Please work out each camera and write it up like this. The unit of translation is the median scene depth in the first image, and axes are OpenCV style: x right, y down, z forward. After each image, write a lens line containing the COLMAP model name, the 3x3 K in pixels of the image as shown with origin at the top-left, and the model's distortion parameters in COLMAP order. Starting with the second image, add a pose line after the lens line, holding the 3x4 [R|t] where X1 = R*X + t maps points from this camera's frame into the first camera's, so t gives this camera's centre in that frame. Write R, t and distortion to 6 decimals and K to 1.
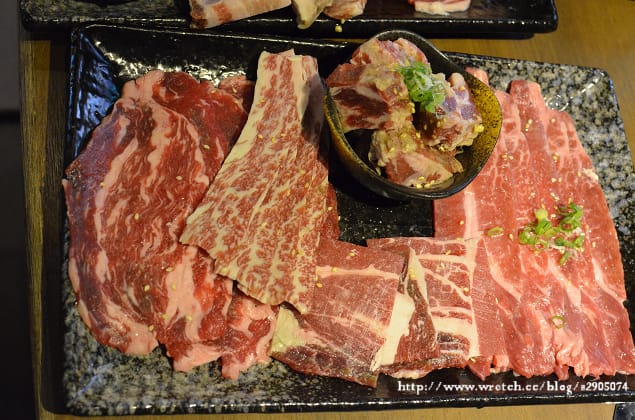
lens RADIAL K [[1014.0, 0, 317.5], [0, 1014.0, 210.0], [0, 0, 1]] dist [-0.160926, -0.175609]
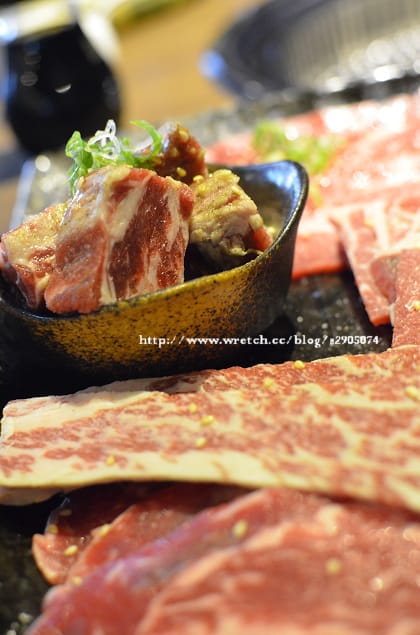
lens RADIAL K [[1015.3, 0, 210.0], [0, 1015.3, 317.5], [0, 0, 1]] dist [-0.189523, 0.002681]
pose [[-0.049473, -0.730897, 0.680692, -0.326432], [0.979052, 0.099283, 0.177762, -0.156617], [-0.197507, 0.675228, 0.710675, 0.661040]]
